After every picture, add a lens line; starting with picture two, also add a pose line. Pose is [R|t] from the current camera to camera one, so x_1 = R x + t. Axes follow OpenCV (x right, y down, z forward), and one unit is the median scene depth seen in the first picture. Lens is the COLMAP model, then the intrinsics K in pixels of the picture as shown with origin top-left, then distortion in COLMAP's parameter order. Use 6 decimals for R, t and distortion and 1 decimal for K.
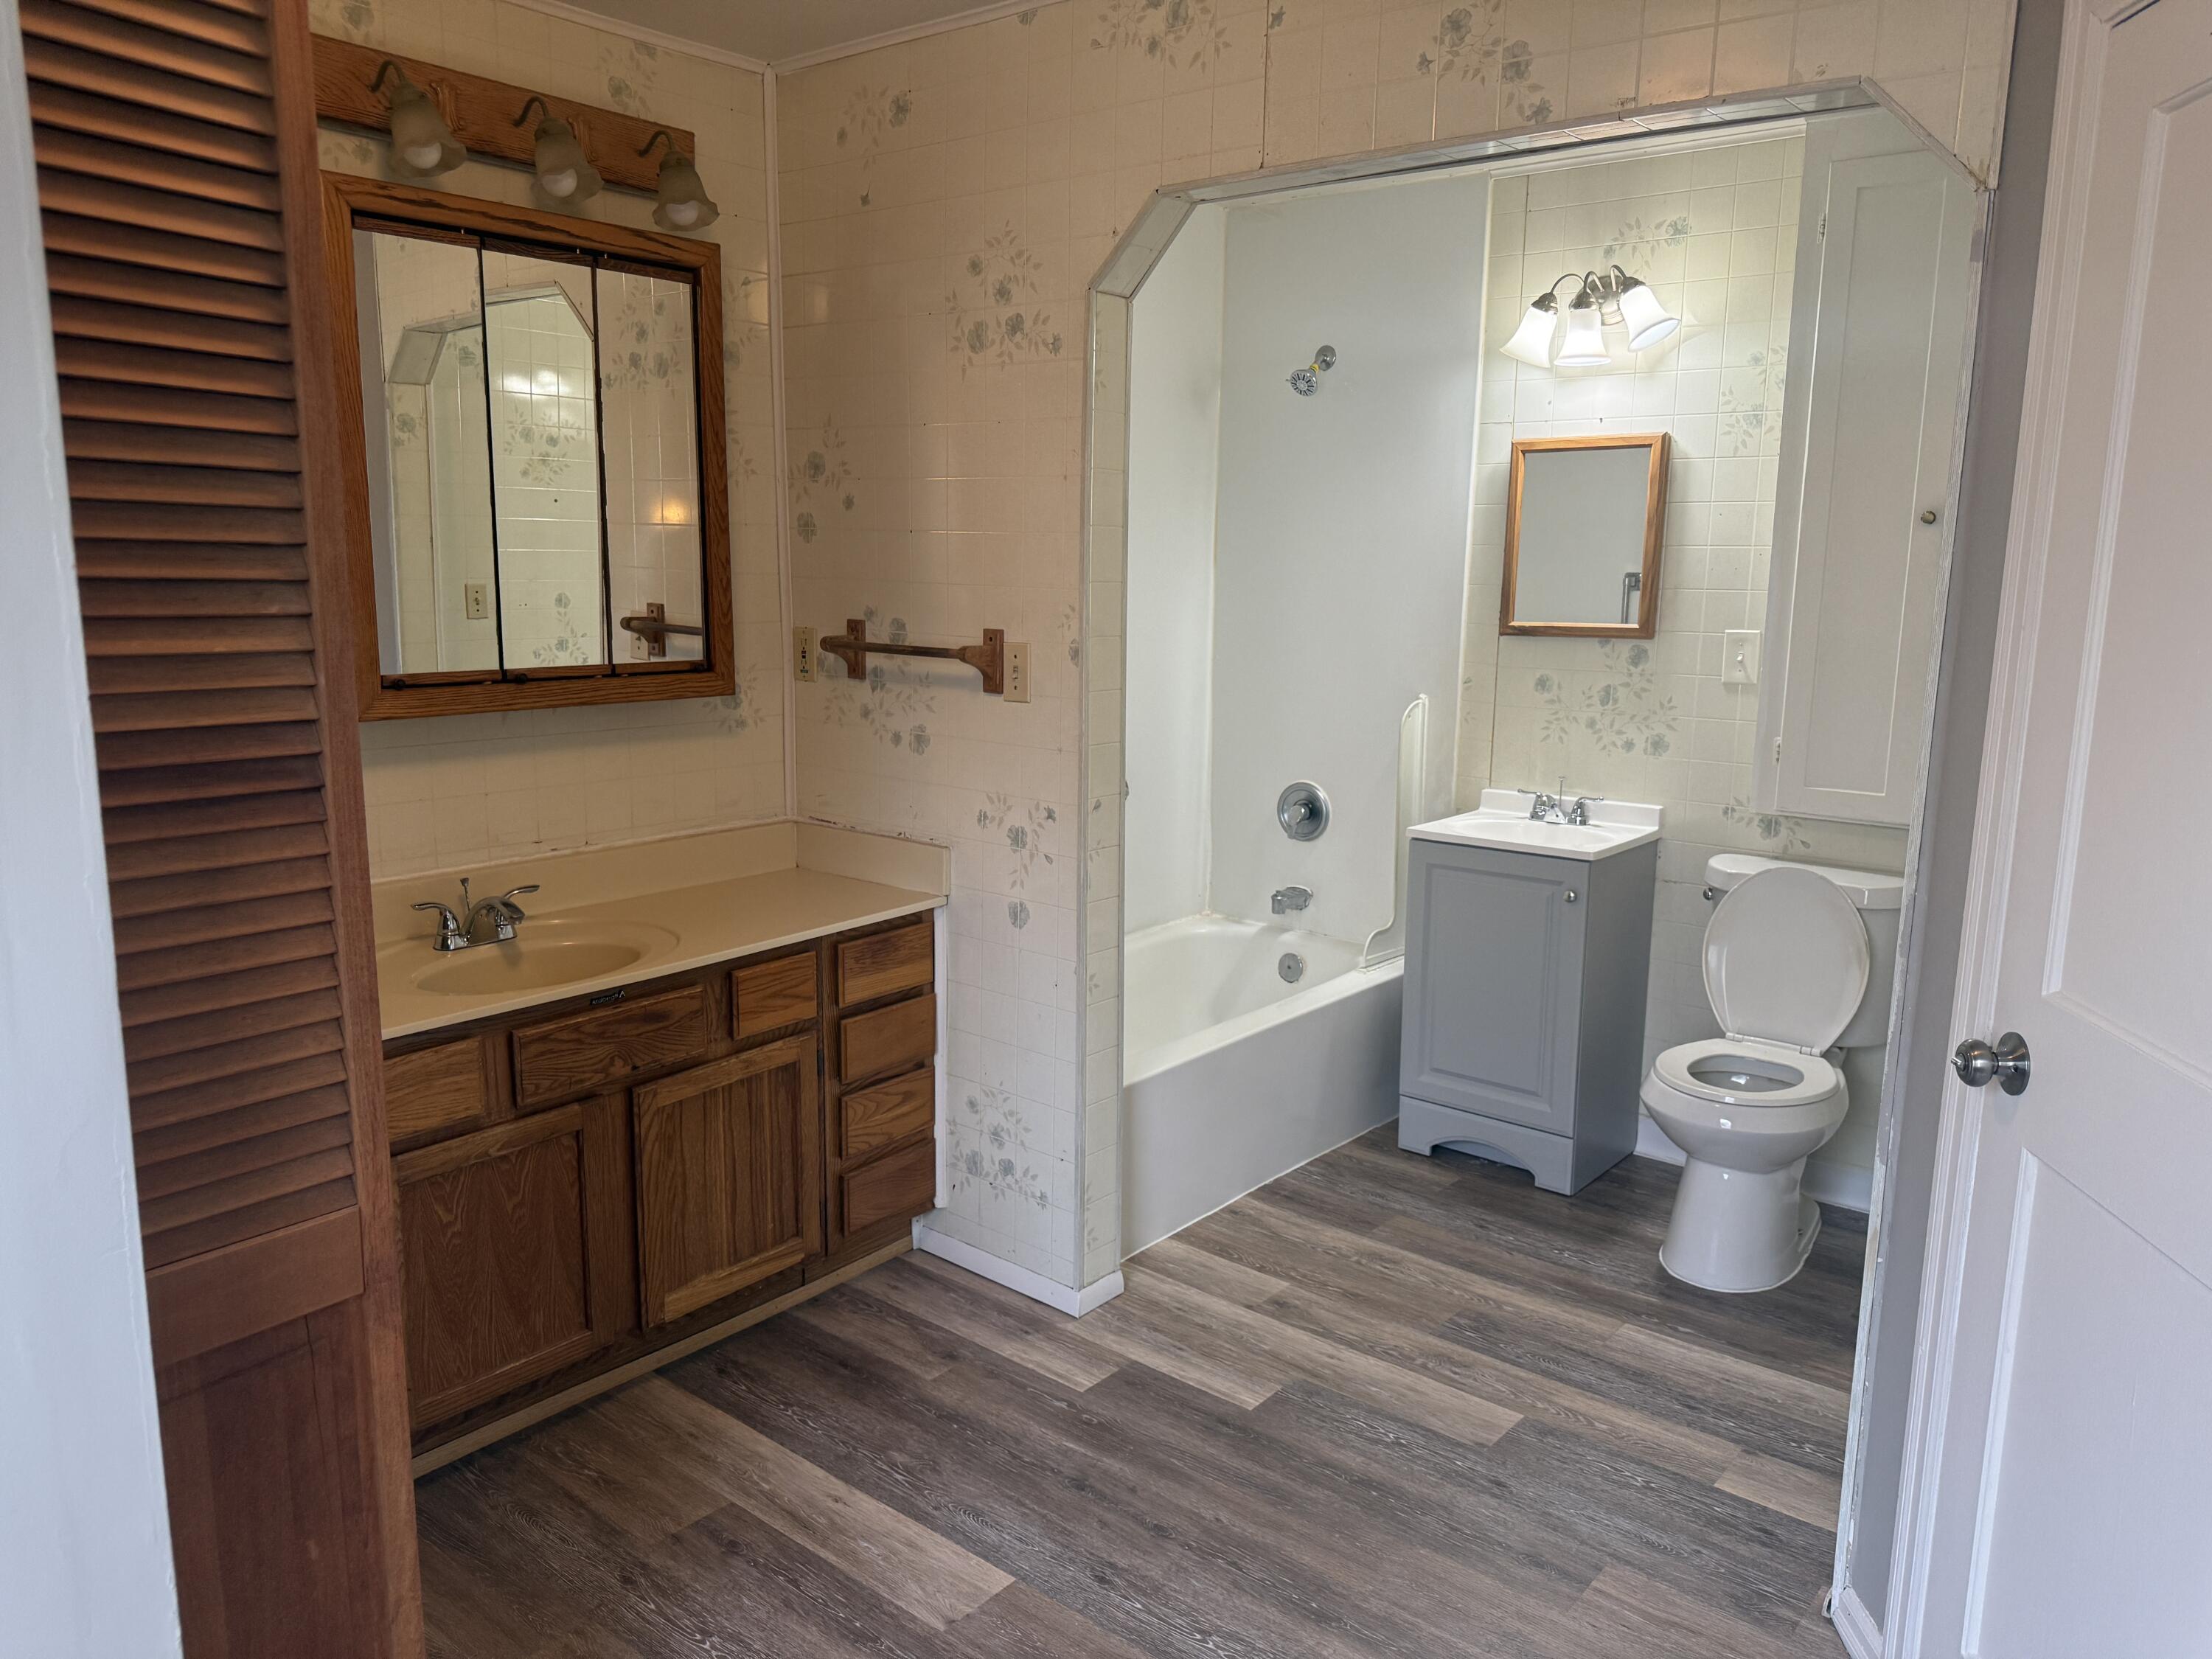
lens RADIAL K [[1572.1, 0, 1094.4], [0, 1572.1, 838.2], [0, 0, 1]] dist [0.162710, -0.327411]
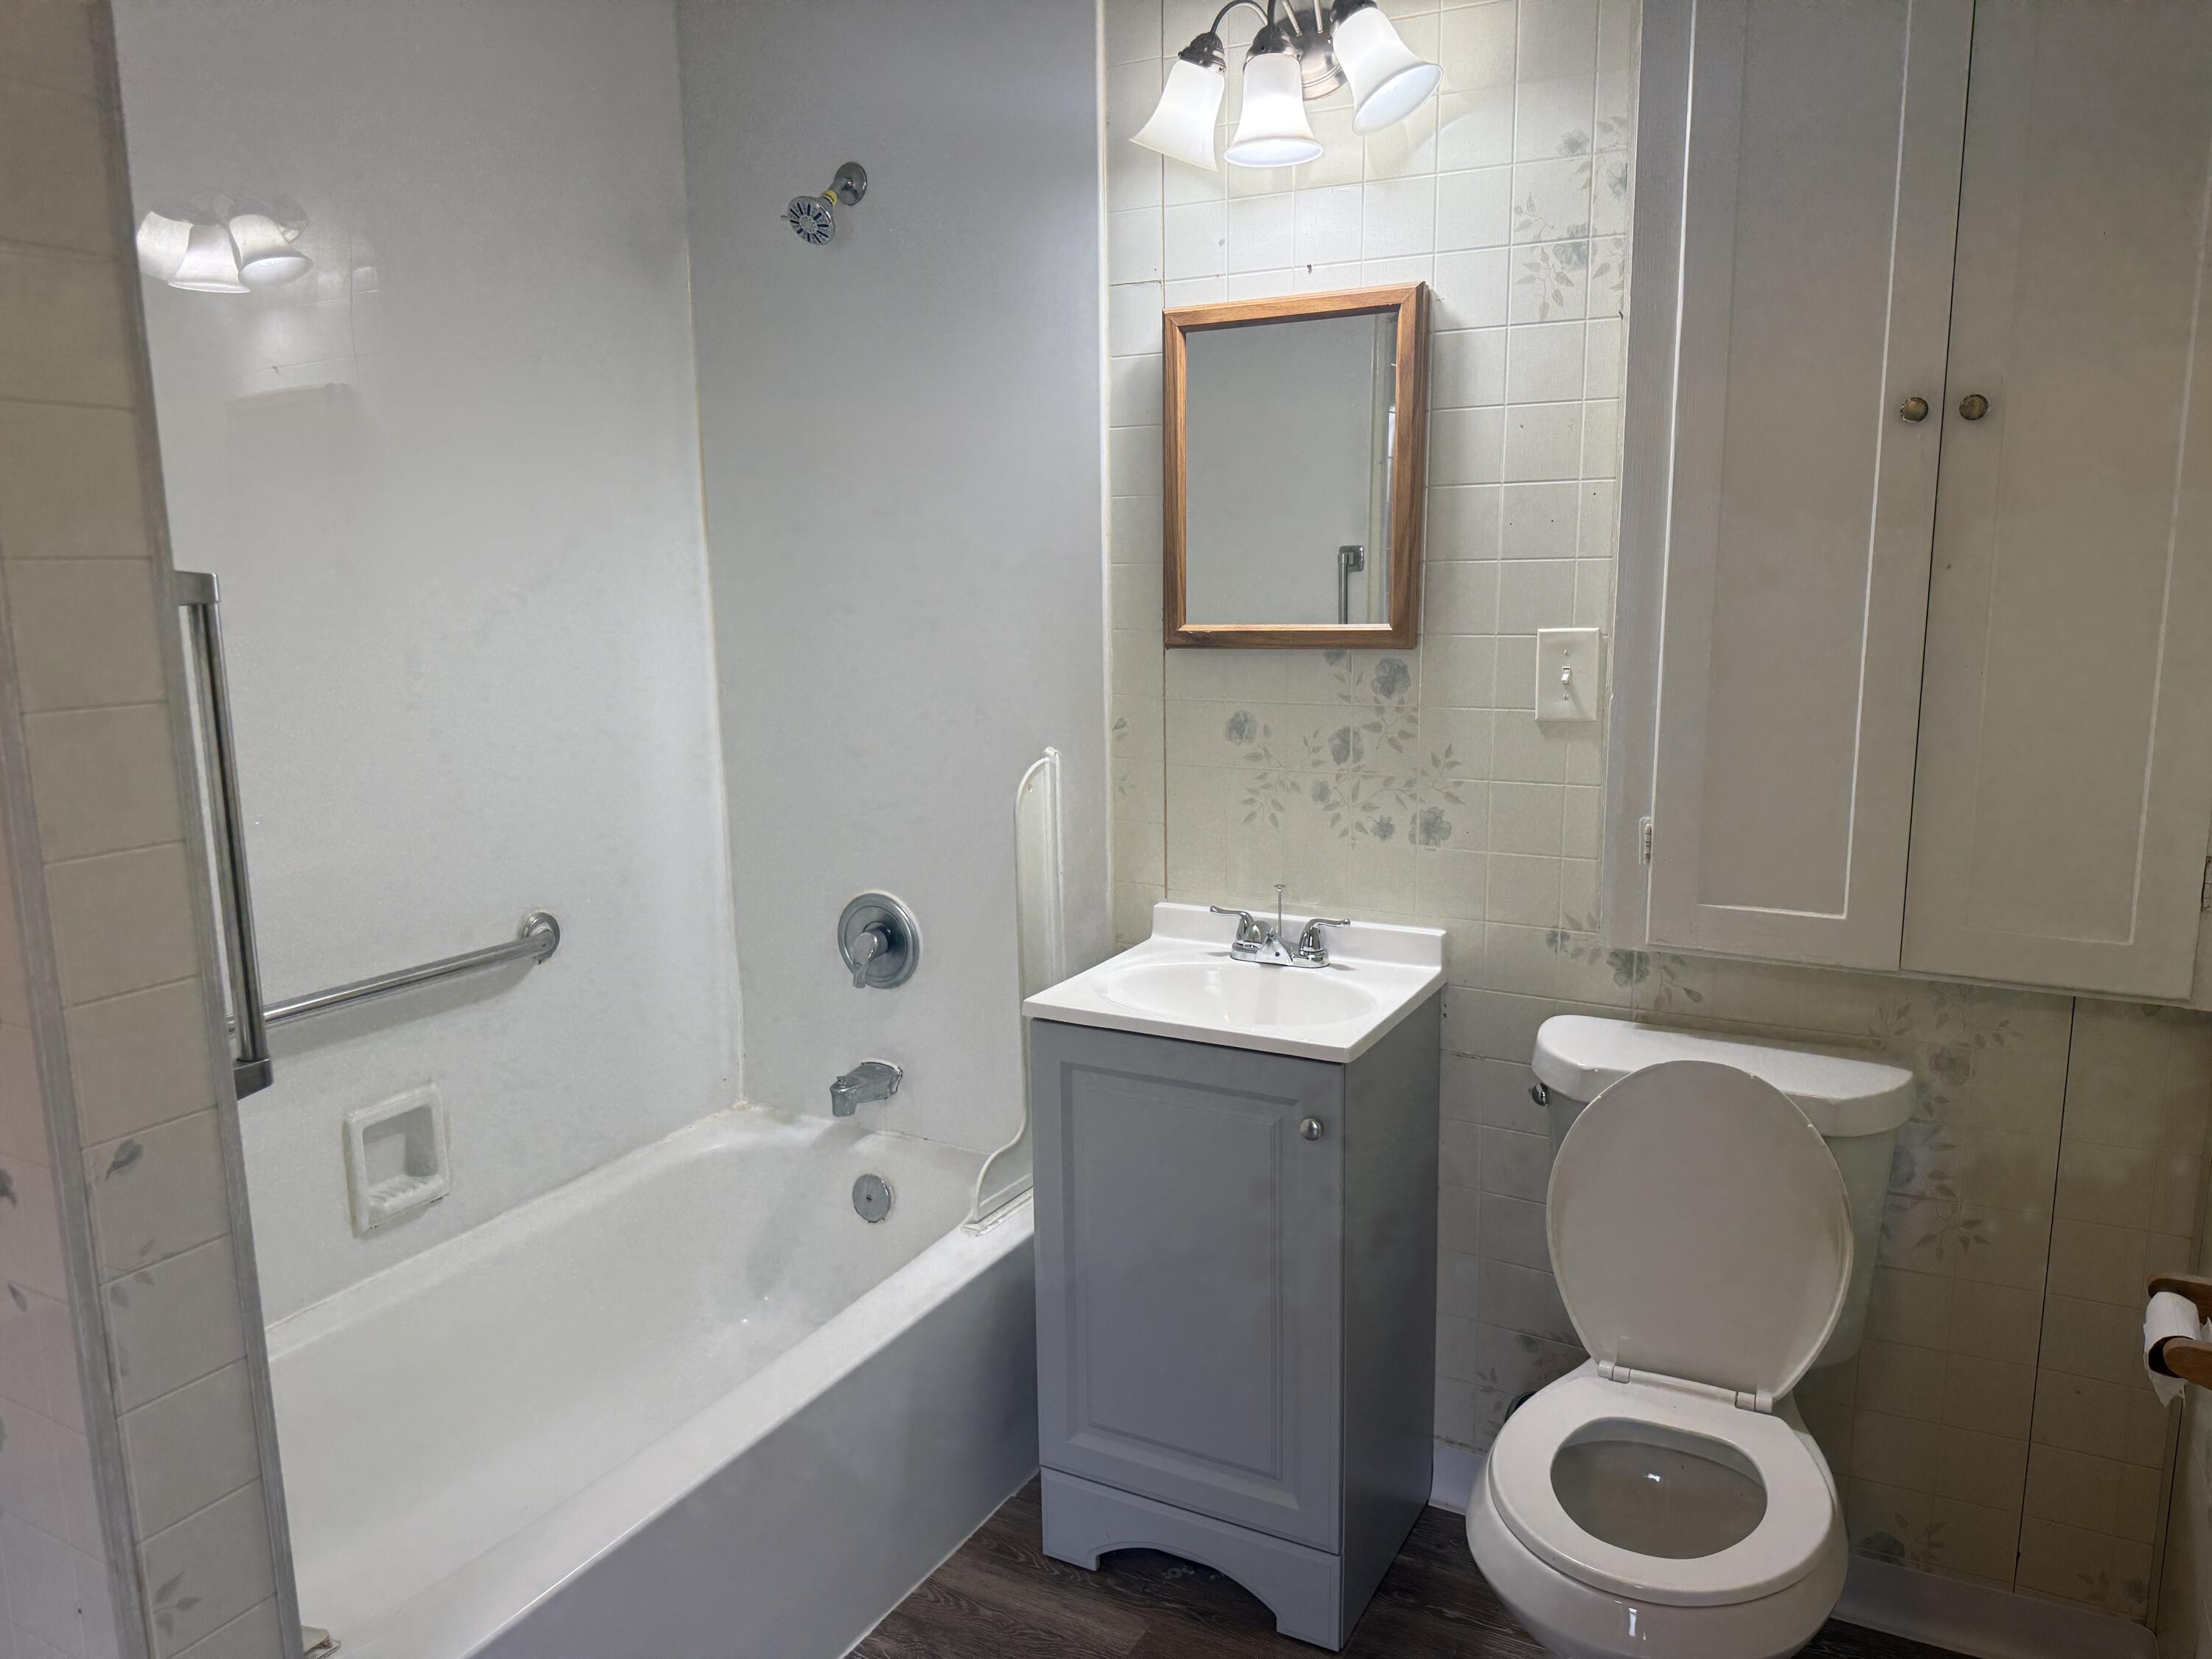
lens RADIAL K [[1572.1, 0, 1094.4], [0, 1572.1, 838.2], [0, 0, 1]] dist [0.162710, -0.327411]
pose [[0.981637, -0.057375, 0.181923, 0.122760], [0.057283, 0.998341, 0.005763, -0.064266], [-0.181952, 0.004764, 0.983296, 0.443781]]
